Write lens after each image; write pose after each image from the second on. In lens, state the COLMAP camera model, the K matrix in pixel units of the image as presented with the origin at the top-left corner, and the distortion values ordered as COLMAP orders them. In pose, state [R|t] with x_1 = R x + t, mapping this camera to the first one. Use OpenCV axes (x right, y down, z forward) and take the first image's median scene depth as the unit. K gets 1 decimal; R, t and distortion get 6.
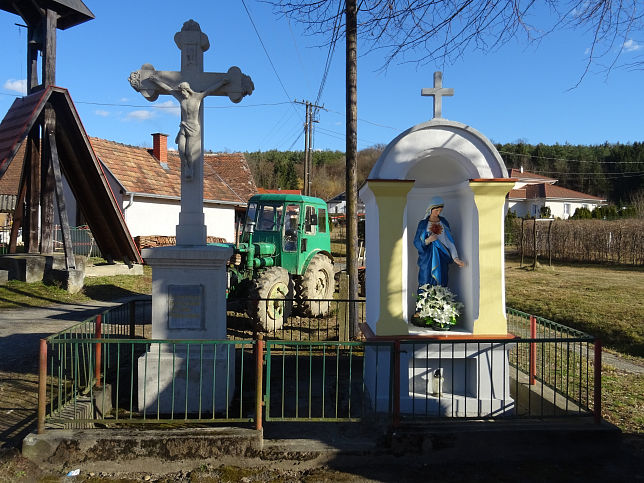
lens RADIAL K [[520.9, 0, 322.0], [0, 520.9, 241.5], [0, 0, 1]] dist [0.004746, 0.003229]
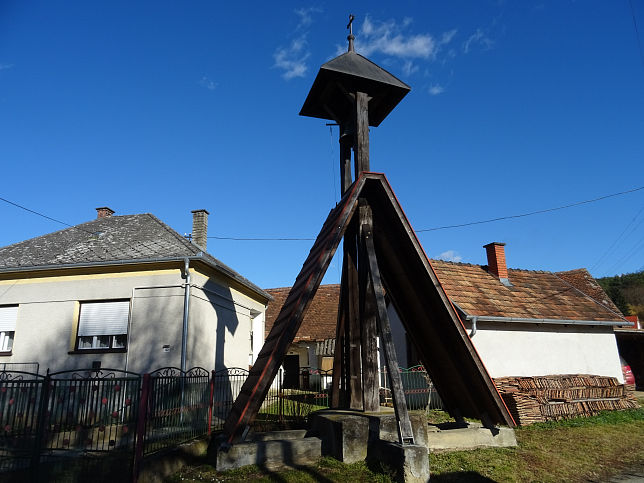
lens RADIAL K [[480.3, 0, 322.0], [0, 480.3, 241.5], [0, 0, 1]] dist [0.002760, 0.000174]
pose [[0.820384, -0.180215, -0.542672, -0.197586], [0.023605, 0.958902, -0.282755, -0.011995], [0.571326, 0.219158, 0.790921, 0.410479]]
